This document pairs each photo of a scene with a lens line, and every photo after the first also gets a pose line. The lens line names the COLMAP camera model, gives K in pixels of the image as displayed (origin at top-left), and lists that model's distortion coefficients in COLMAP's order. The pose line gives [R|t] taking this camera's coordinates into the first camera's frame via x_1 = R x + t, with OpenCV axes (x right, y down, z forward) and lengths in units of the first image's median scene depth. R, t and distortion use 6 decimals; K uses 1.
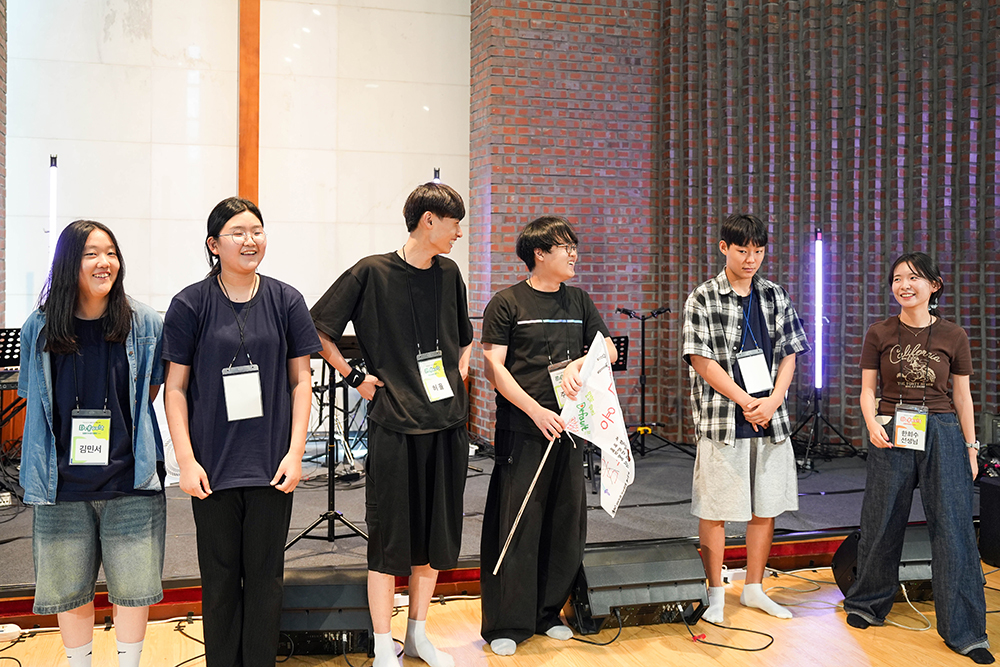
lens RADIAL K [[1015.0, 0, 457.0], [0, 1015.0, 280.2], [0, 0, 1]] dist [-0.043148, 0.127340]
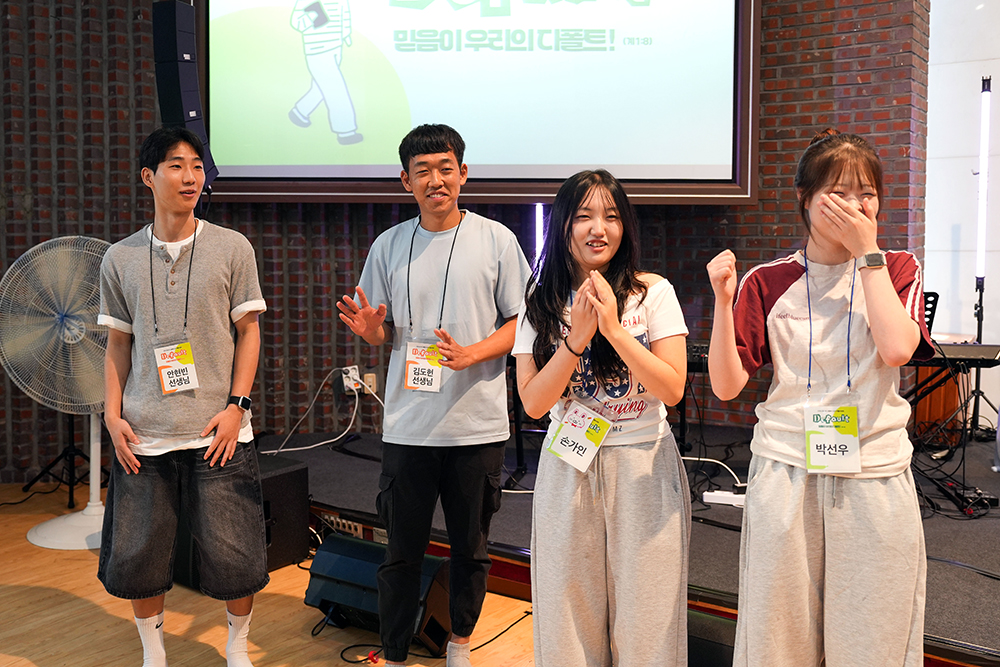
lens RADIAL K [[1000.9, 0, 435.6], [0, 1000.9, 292.4], [0, 0, 1]] dist [-0.060042, 0.112907]
pose [[0.619115, 0.033361, -0.784591, -0.040404], [0.008036, 0.998776, 0.048809, 0.005035], [0.785259, -0.036524, 0.618089, 0.147375]]
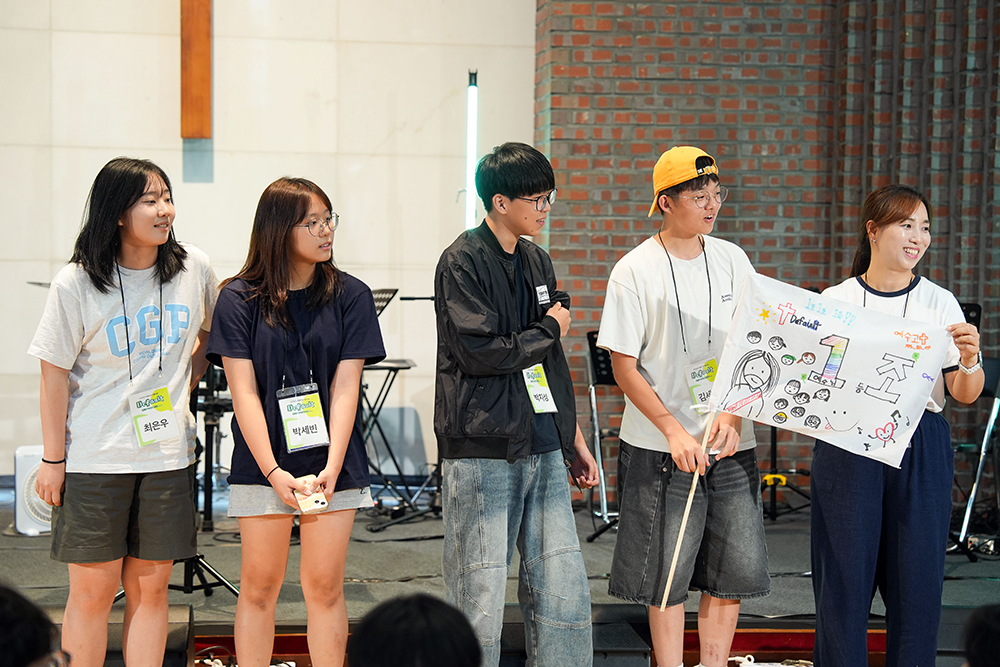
lens RADIAL K [[1865.1, 0, 504.3], [0, 1865.1, 317.2], [0, 0, 1]] dist [0.199479, 0.137690]
pose [[0.985324, 0.014291, -0.170093, 0.208553], [-0.009001, 0.999453, 0.031828, 0.009639], [0.170455, -0.029830, 0.984914, -0.182122]]
